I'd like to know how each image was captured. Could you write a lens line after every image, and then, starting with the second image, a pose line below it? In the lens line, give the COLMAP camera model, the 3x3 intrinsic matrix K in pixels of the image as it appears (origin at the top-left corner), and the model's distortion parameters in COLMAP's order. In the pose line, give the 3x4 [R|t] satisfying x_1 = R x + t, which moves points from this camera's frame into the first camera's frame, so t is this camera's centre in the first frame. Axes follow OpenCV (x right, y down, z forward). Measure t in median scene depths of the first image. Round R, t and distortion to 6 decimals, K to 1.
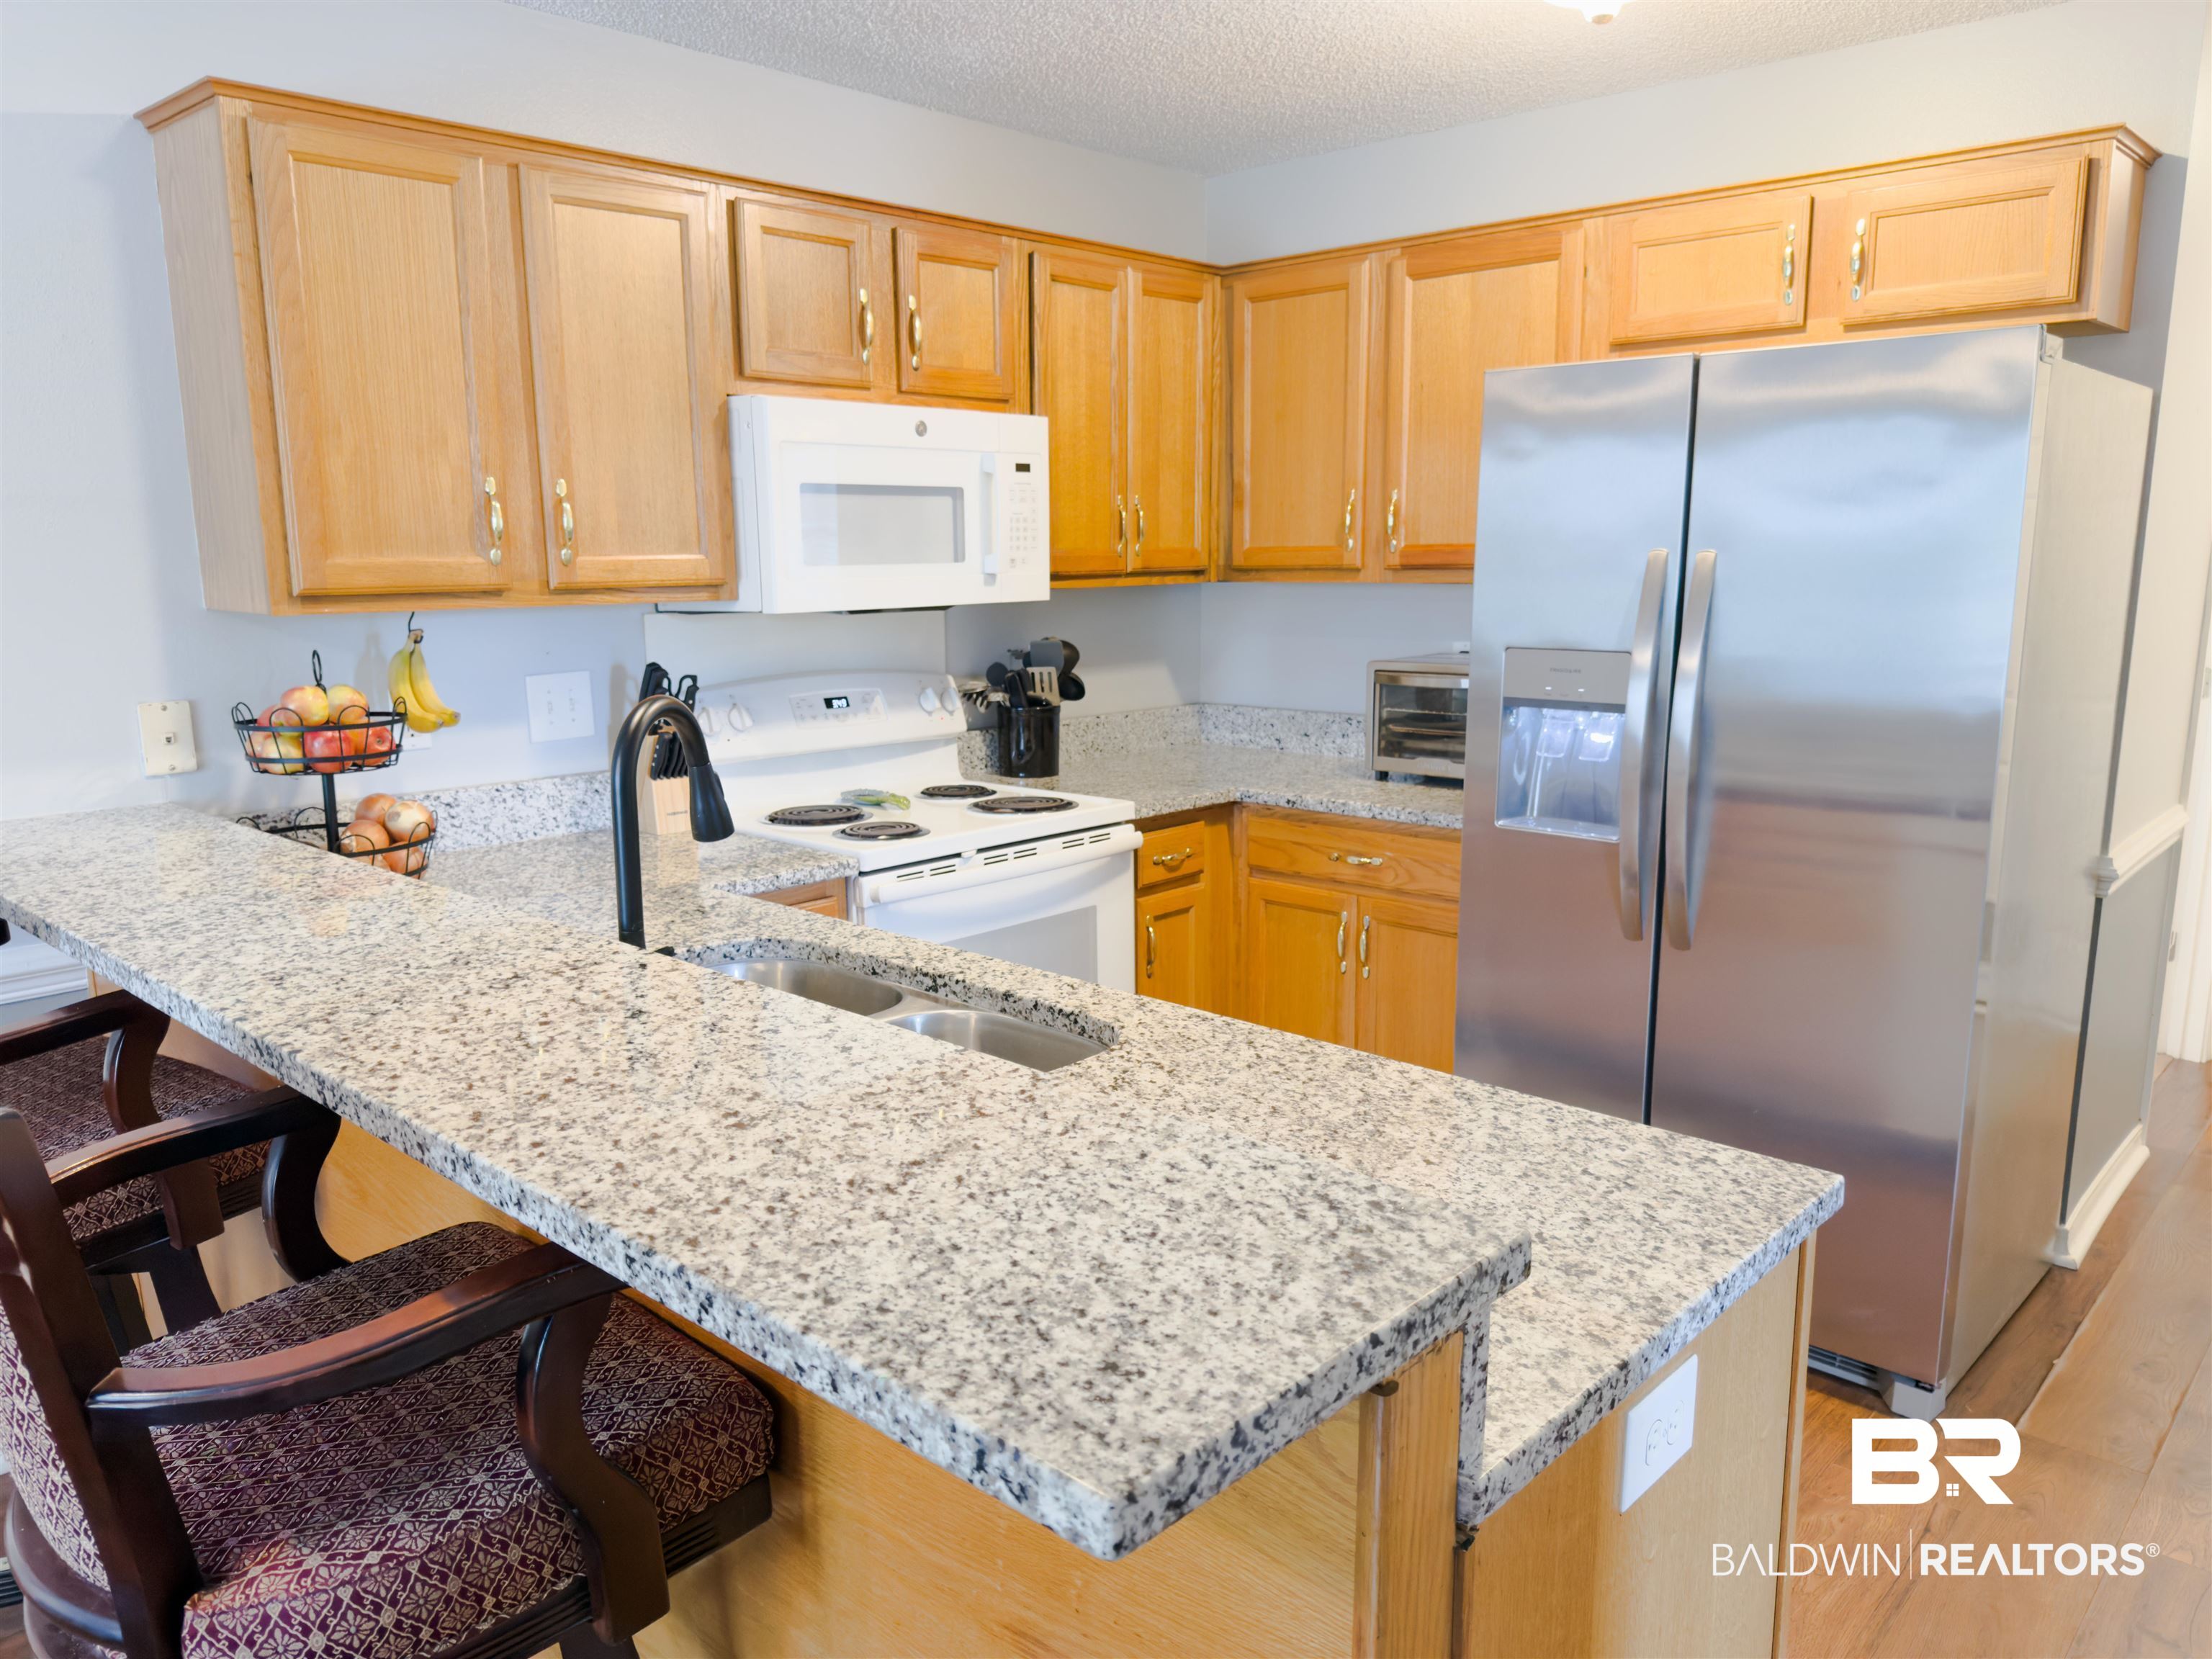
lens RADIAL K [[1617.3, 0, 1101.5], [0, 1617.3, 845.9], [0, 0, 1]] dist [0.047172, -0.054569]
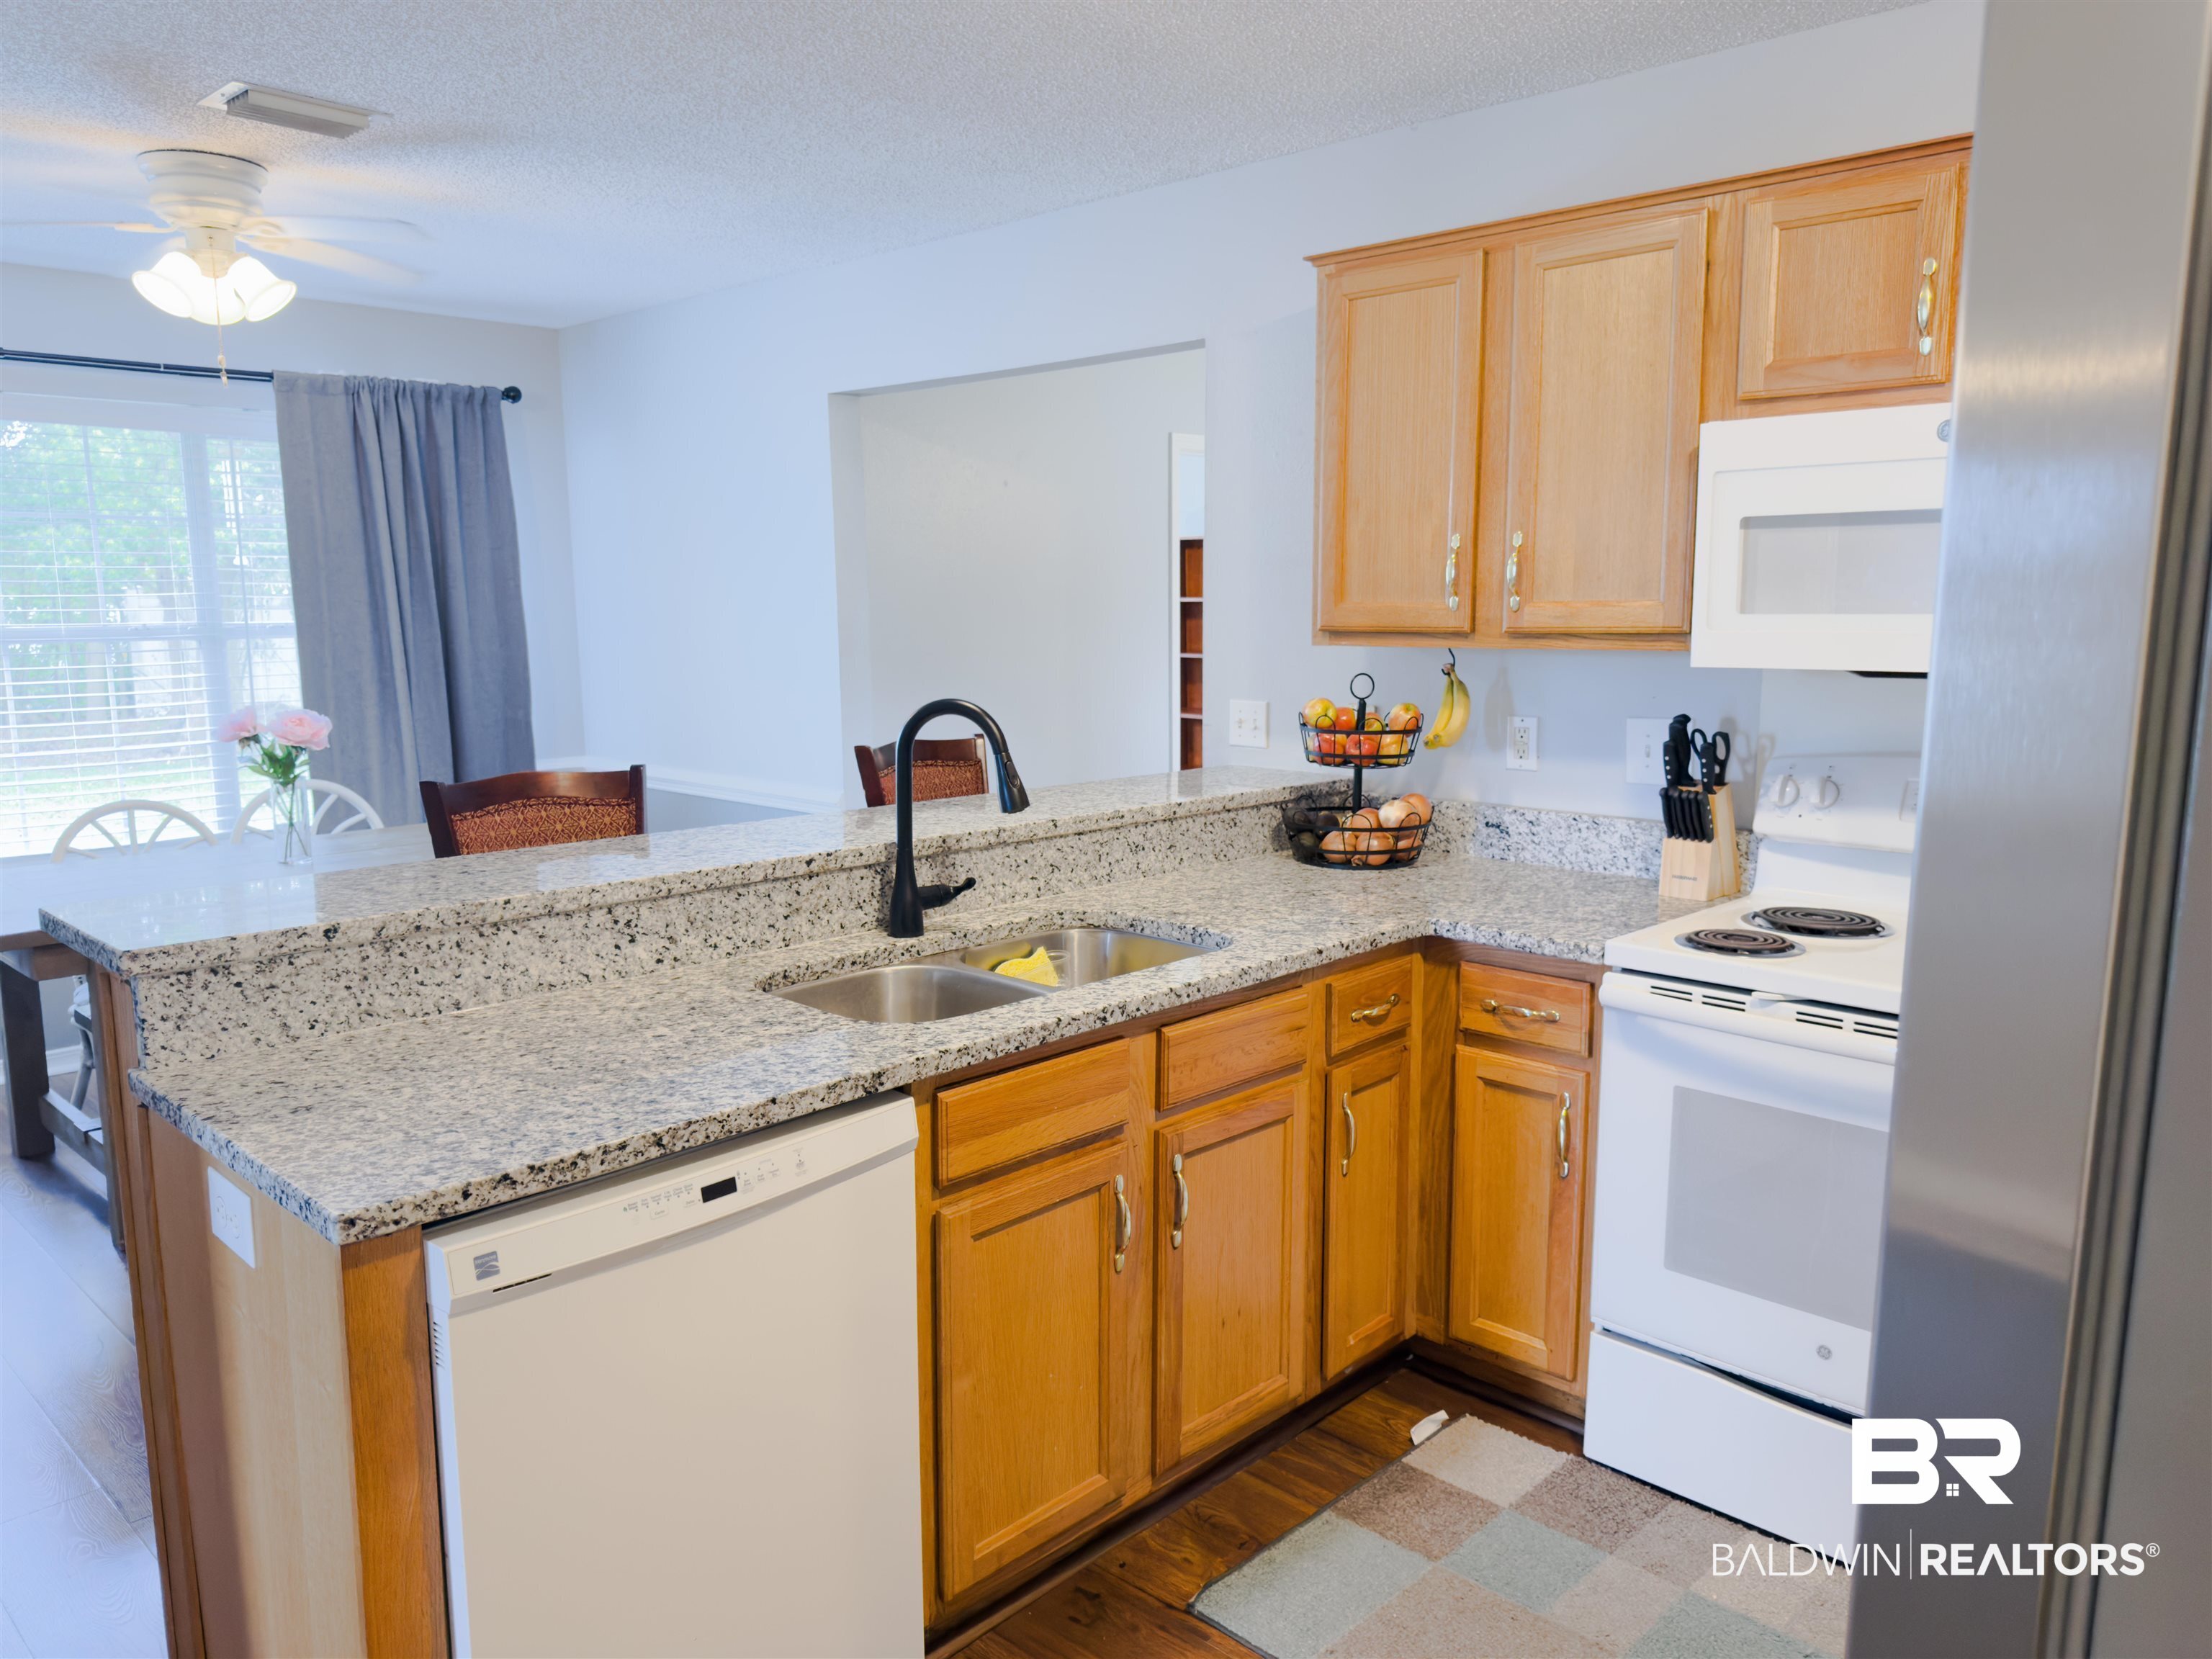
lens RADIAL K [[1617.3, 0, 1109.1], [0, 1617.3, 834.8], [0, 0, 1]] dist [0.047172, -0.054569]
pose [[-0.046917, 0.155745, -0.986682, 0.682995], [-0.181650, 0.969970, 0.161744, -0.138191], [0.982243, 0.186819, -0.017217, 0.703855]]
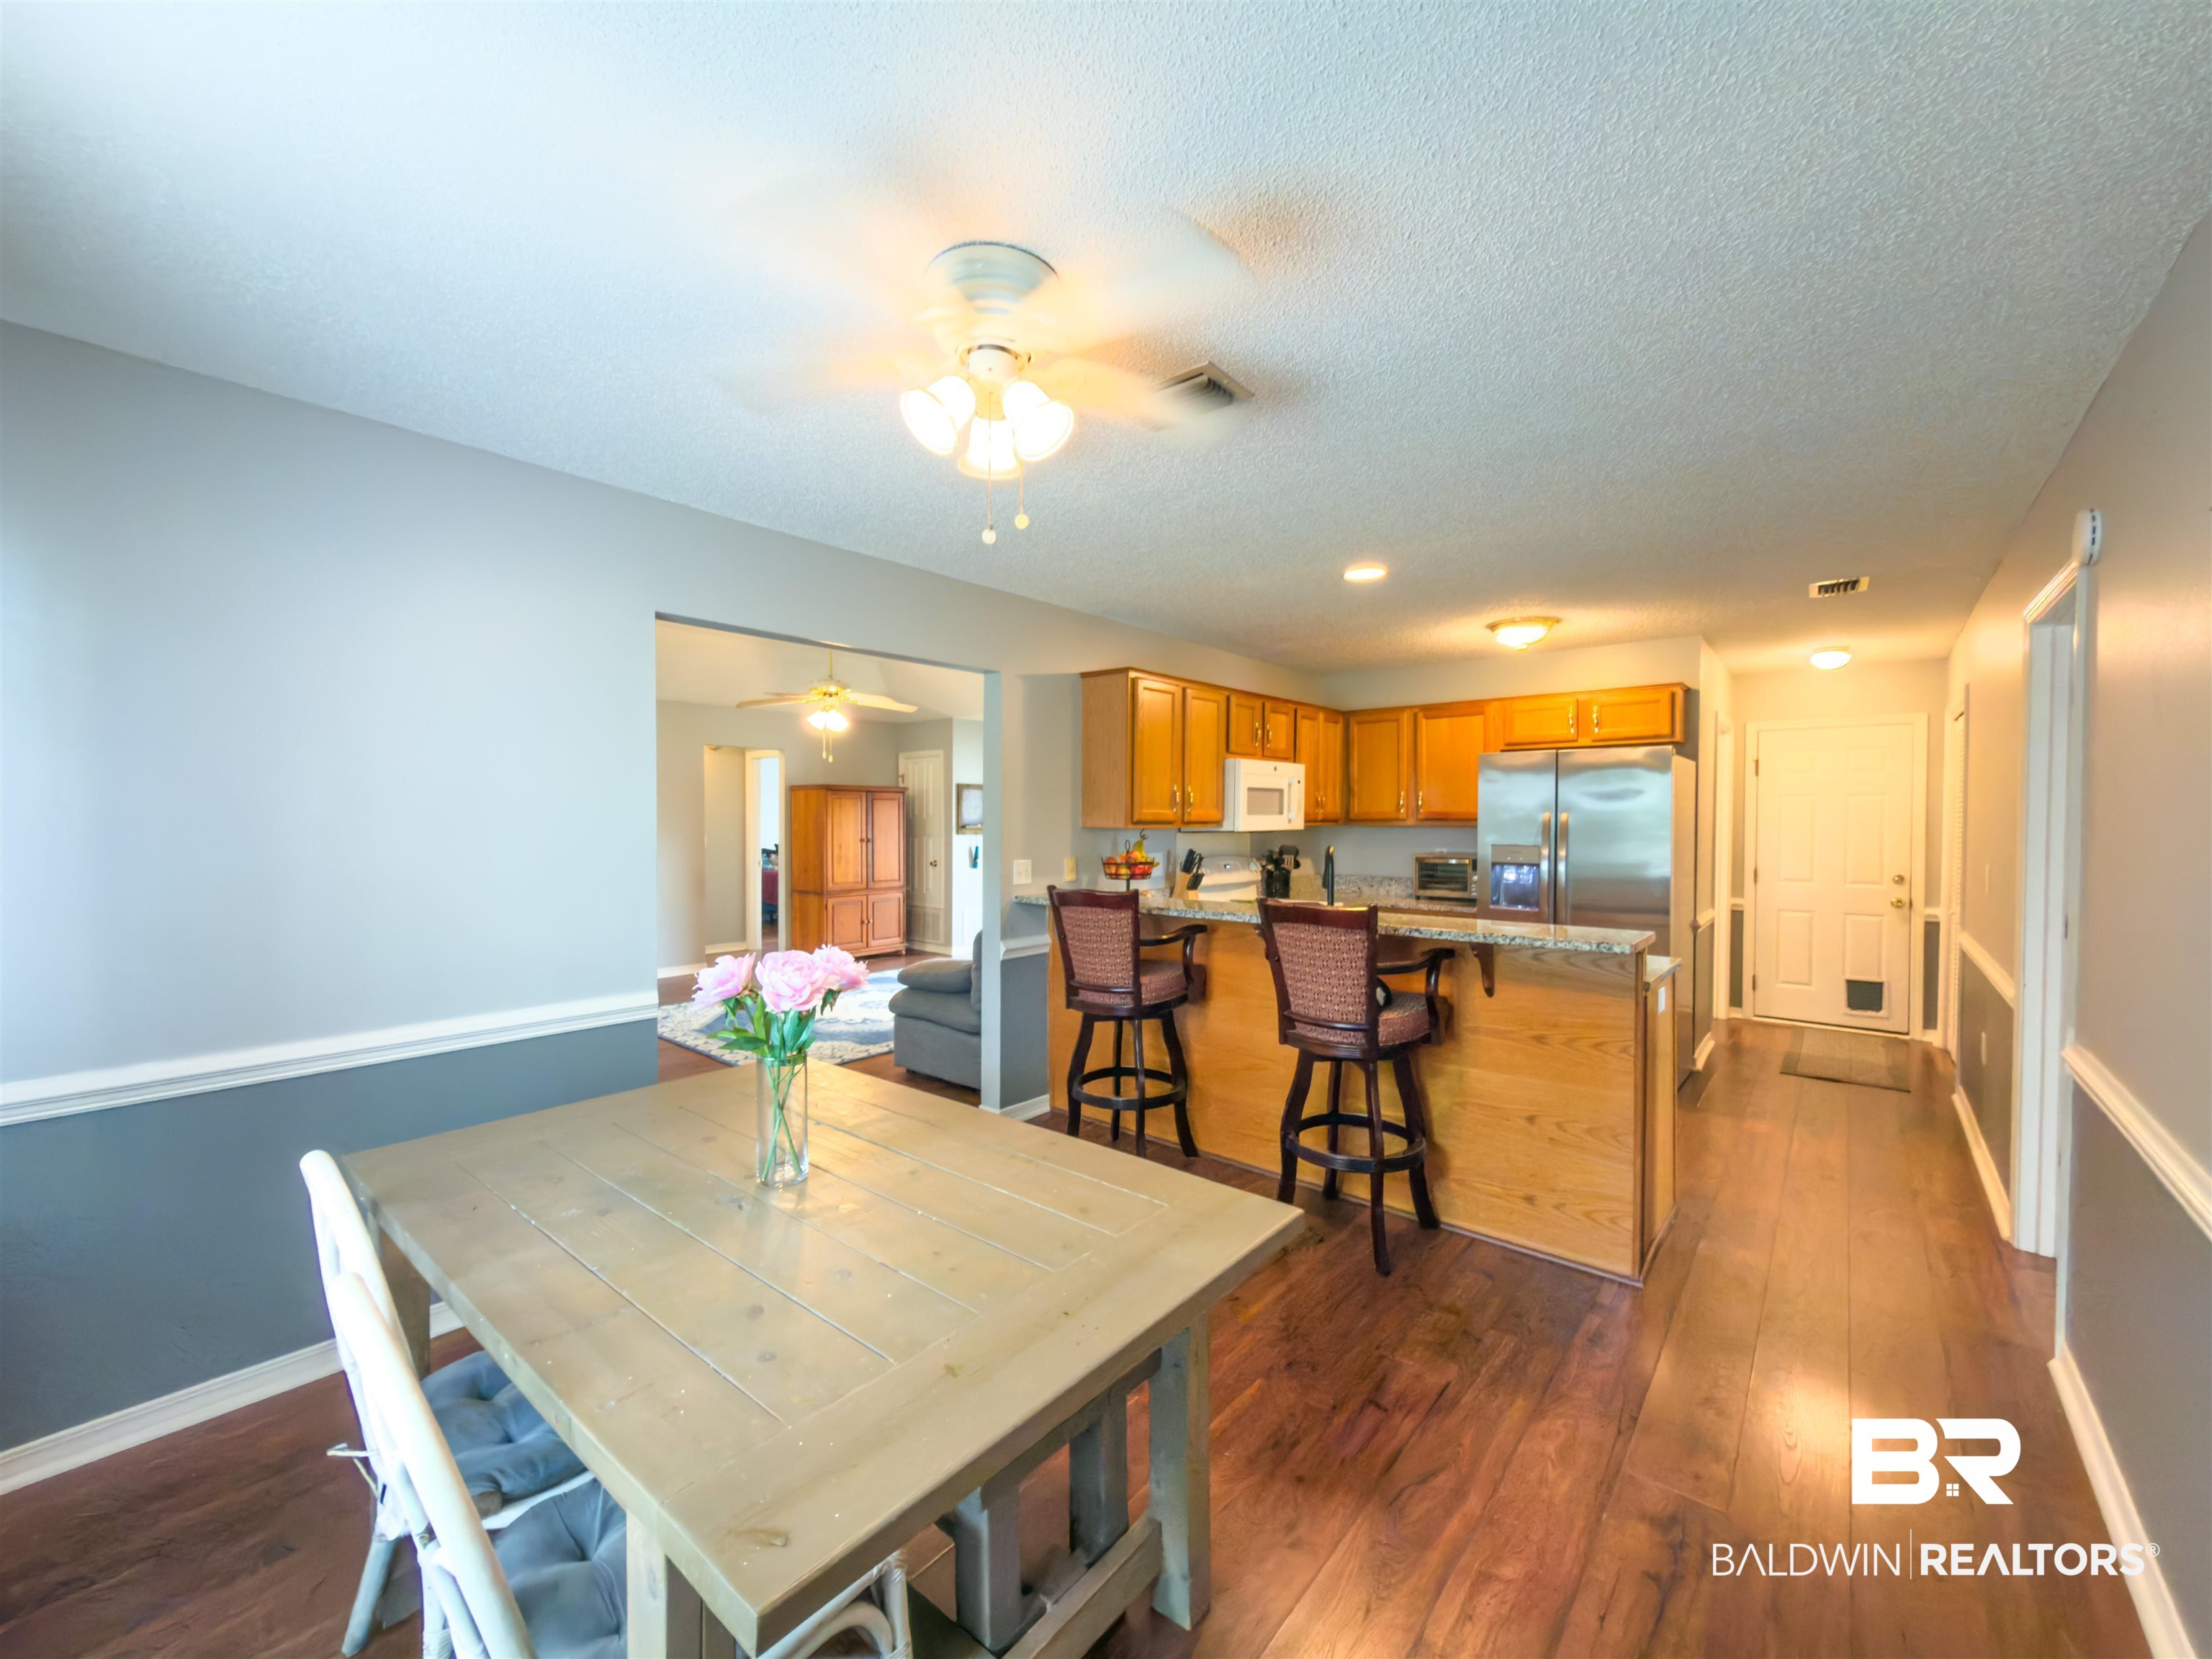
lens RADIAL K [[880.5, 0, 1118.5], [0, 880.5, 826.2], [0, 0, 1]] dist [0.001609, 0.000584]
pose [[0.999167, 0.009272, 0.039751, -0.464511], [-0.002123, 0.984347, -0.176231, 0.119666], [-0.040763, 0.176000, 0.983546, -0.514227]]
